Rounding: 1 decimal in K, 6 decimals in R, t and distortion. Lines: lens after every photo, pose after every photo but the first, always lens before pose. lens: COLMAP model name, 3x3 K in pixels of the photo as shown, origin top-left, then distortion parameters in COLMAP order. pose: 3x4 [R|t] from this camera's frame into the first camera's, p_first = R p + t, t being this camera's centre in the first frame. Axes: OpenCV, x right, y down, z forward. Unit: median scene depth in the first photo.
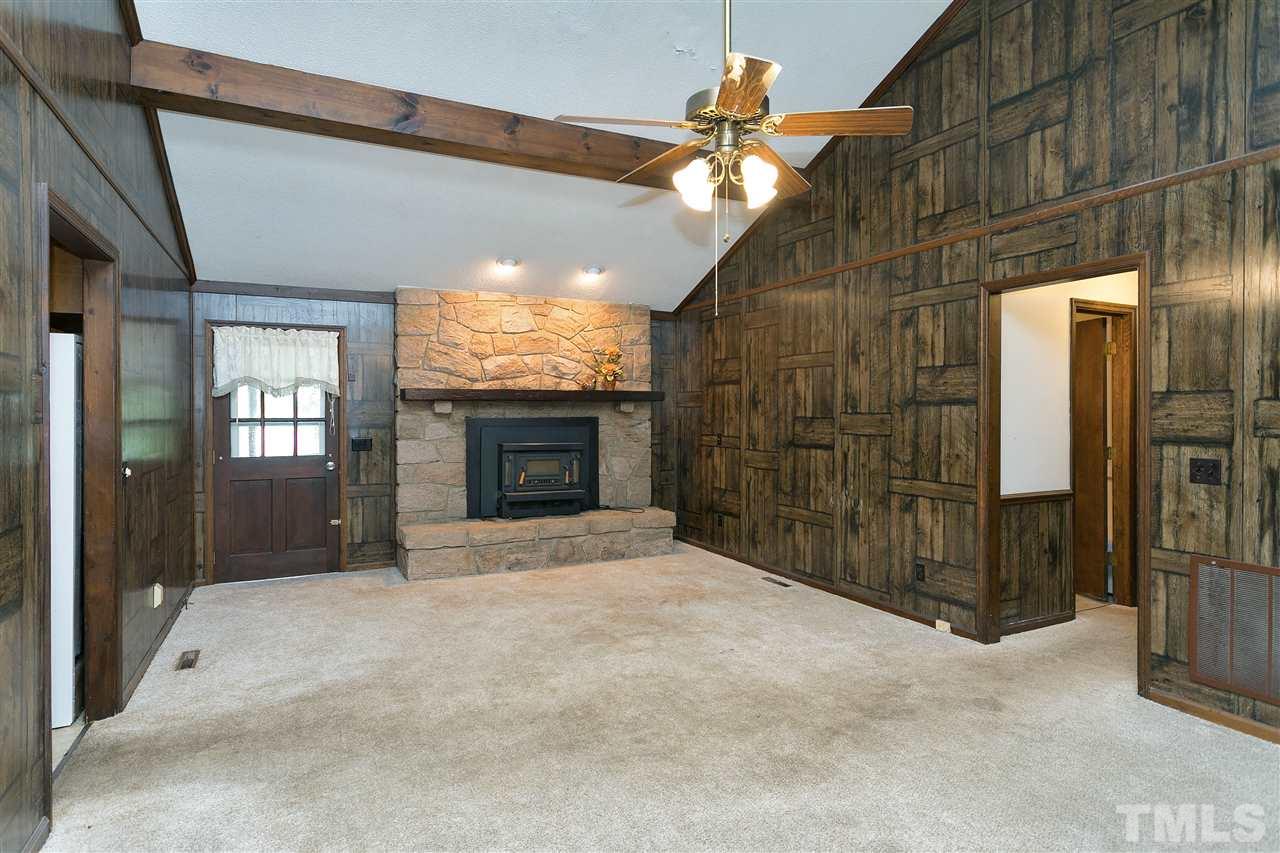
lens RADIAL K [[693.8, 0, 636.8], [0, 693.8, 417.7], [0, 0, 1]] dist [0.002112, 0.000924]
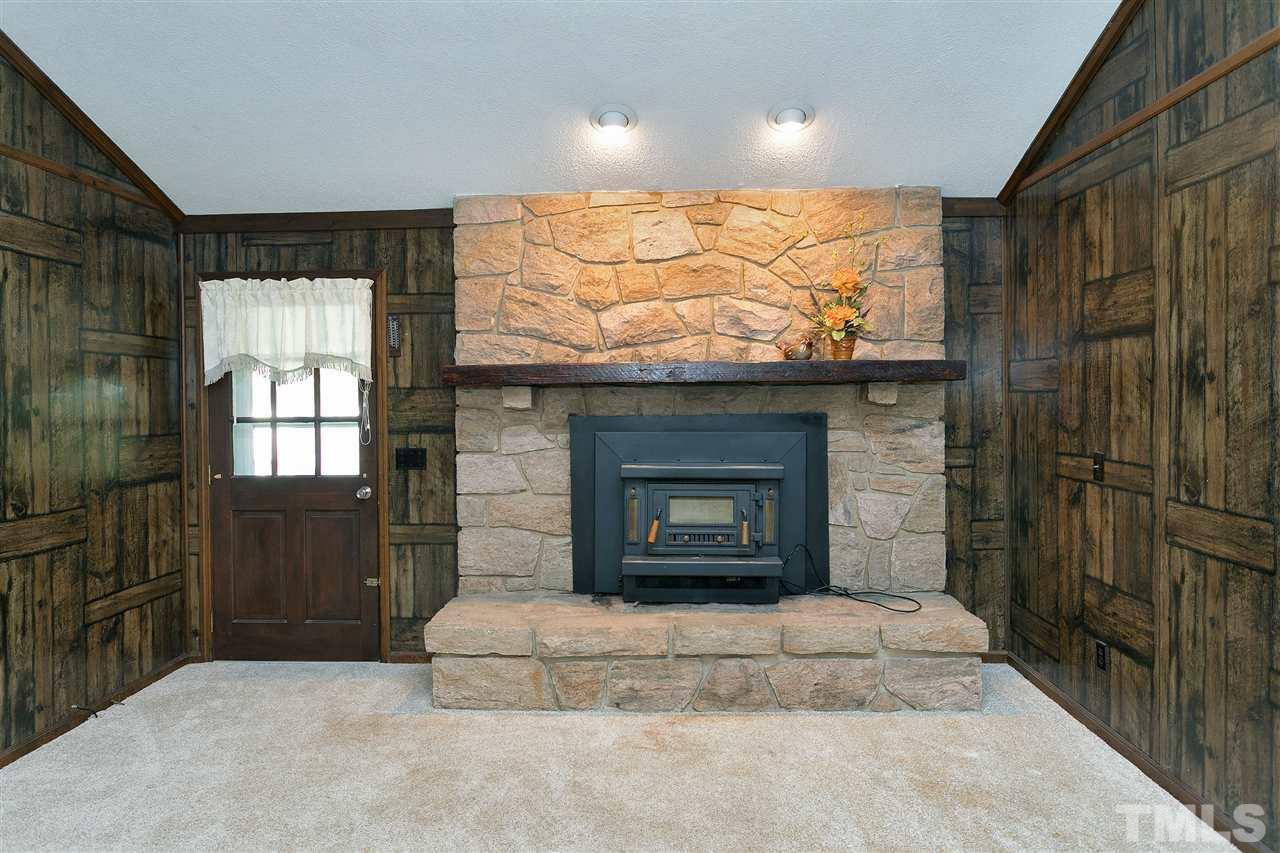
lens RADIAL K [[762.0, 0, 633.3], [0, 762.0, 405.3], [0, 0, 1]] dist [-0.005929, 0.003501]
pose [[0.877788, -0.002197, -0.479045, 0.101432], [0.004150, 0.999987, 0.003018, -0.010565], [0.479032, -0.004638, 0.877785, 0.497181]]
